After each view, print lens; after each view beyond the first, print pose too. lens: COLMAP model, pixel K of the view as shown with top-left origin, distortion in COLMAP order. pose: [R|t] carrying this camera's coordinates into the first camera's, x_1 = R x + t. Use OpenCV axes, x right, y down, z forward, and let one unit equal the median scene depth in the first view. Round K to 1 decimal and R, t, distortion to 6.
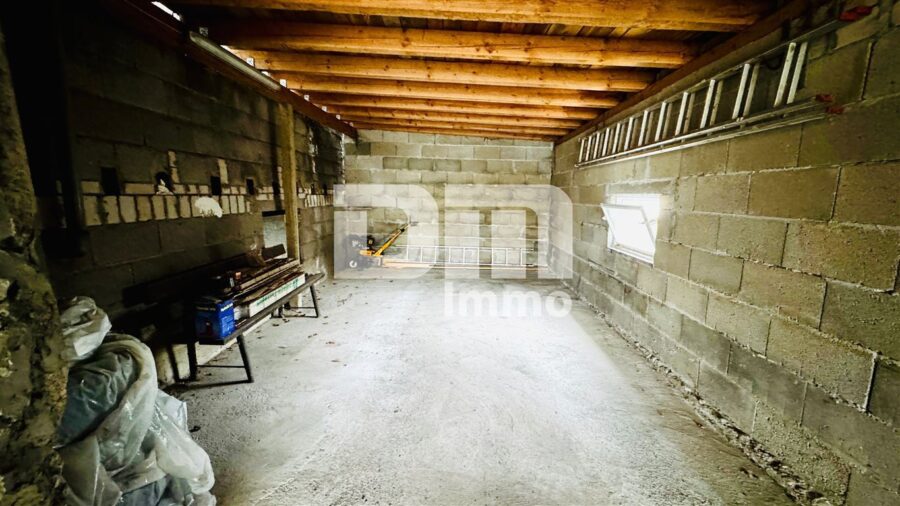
lens RADIAL K [[351.1, 0, 450.3], [0, 351.1, 252.6], [0, 0, 1]] dist [-0.000197, -0.000005]
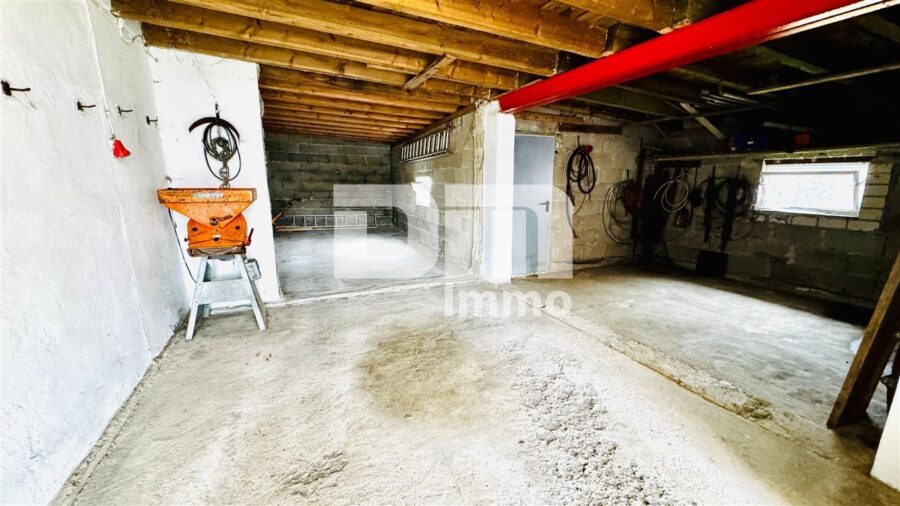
lens RADIAL K [[351.1, 0, 451.1], [0, 351.1, 252.7], [0, 0, 1]] dist [-0.000197, -0.000005]
pose [[0.921333, -0.087152, 0.378881, -0.090538], [0.072753, 0.995984, 0.052186, 0.103071], [-0.381908, -0.020516, 0.923973, -0.560755]]
